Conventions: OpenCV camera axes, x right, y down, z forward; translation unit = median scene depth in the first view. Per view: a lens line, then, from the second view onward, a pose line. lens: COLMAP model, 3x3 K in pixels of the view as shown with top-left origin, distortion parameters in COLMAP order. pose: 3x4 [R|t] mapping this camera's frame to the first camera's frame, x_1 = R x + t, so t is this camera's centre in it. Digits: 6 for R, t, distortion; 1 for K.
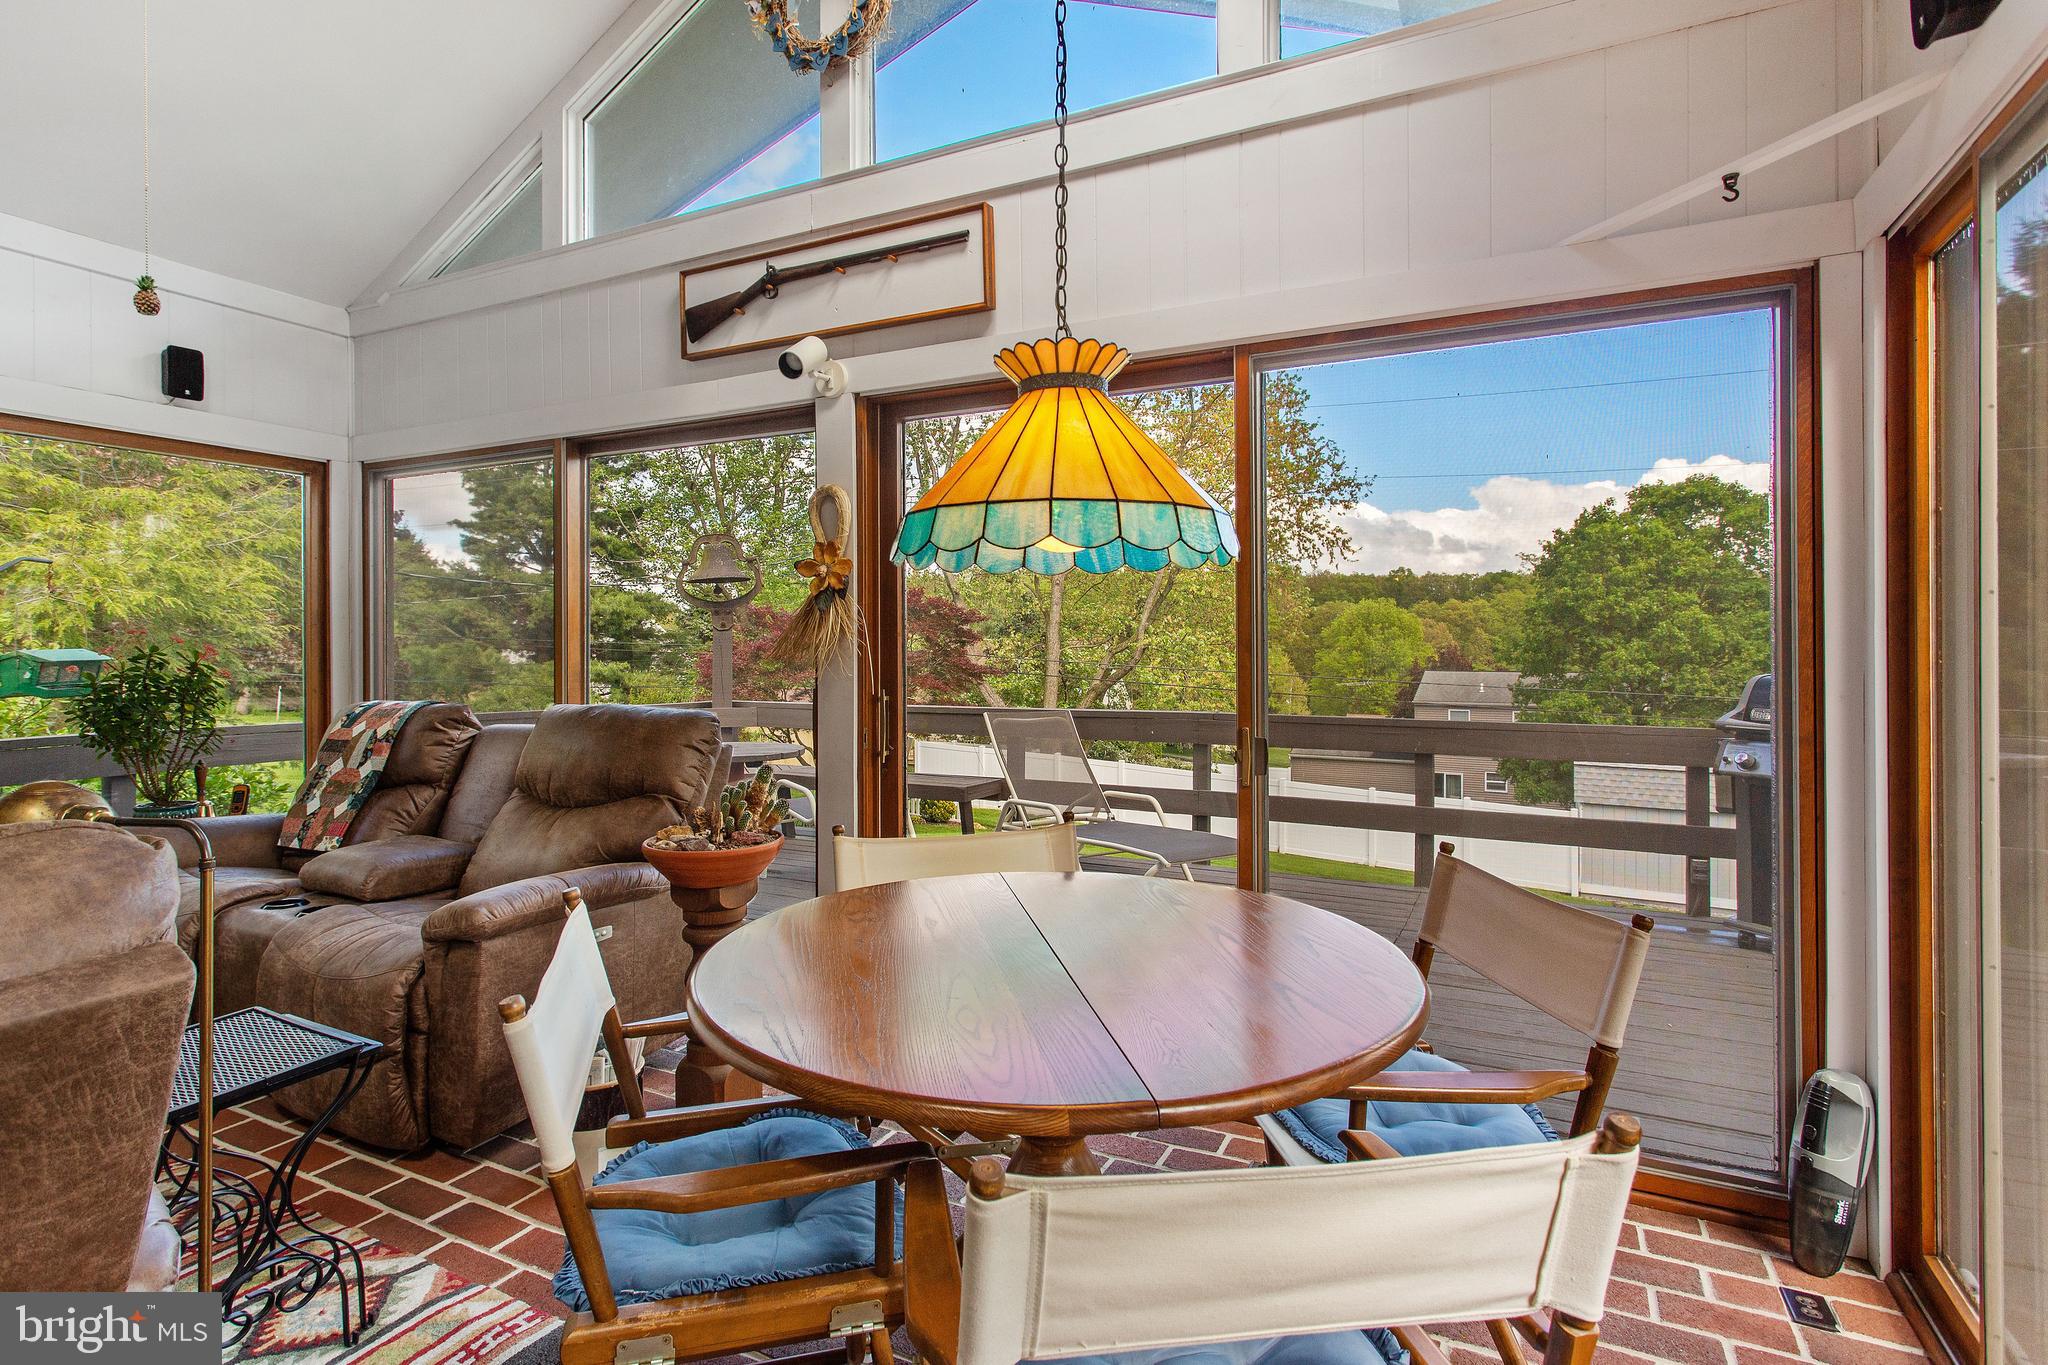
lens RADIAL K [[1011.7, 0, 1019.9], [0, 1011.7, 659.9], [0, 0, 1]] dist [-0.001009, -0.000948]
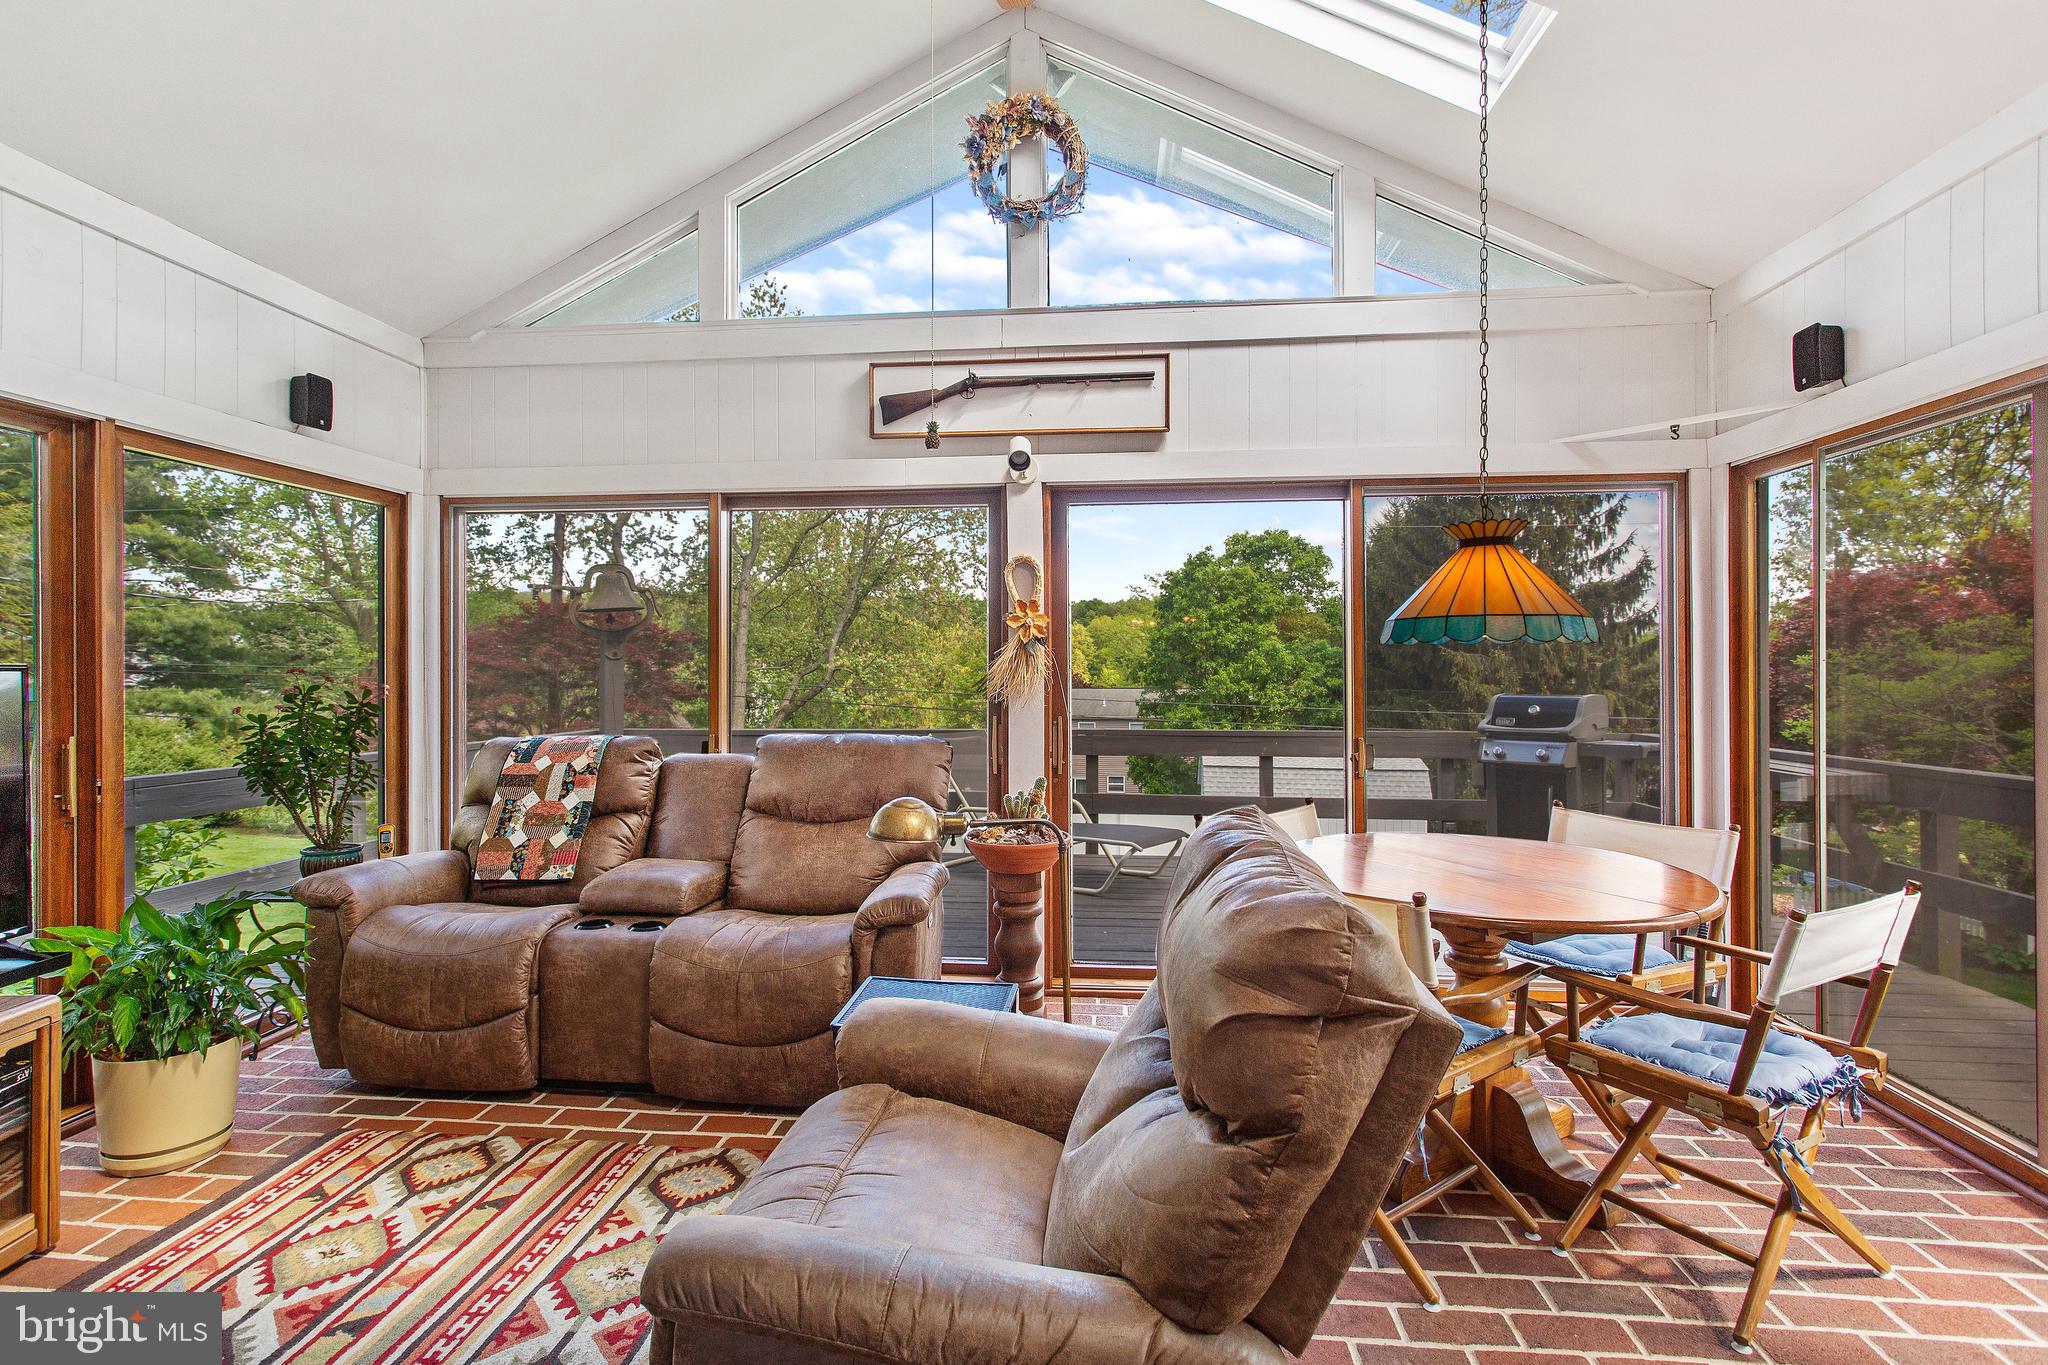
lens RADIAL K [[978.1, 0, 1024.0], [0, 978.1, 682.5], [0, 0, 1]] dist [-0.000059, 0.000387]
pose [[0.933229, -0.006160, 0.359229, -0.526834], [0.004912, 0.999978, 0.004387, -0.016203], [-0.359249, -0.002329, 0.933239, -0.113490]]
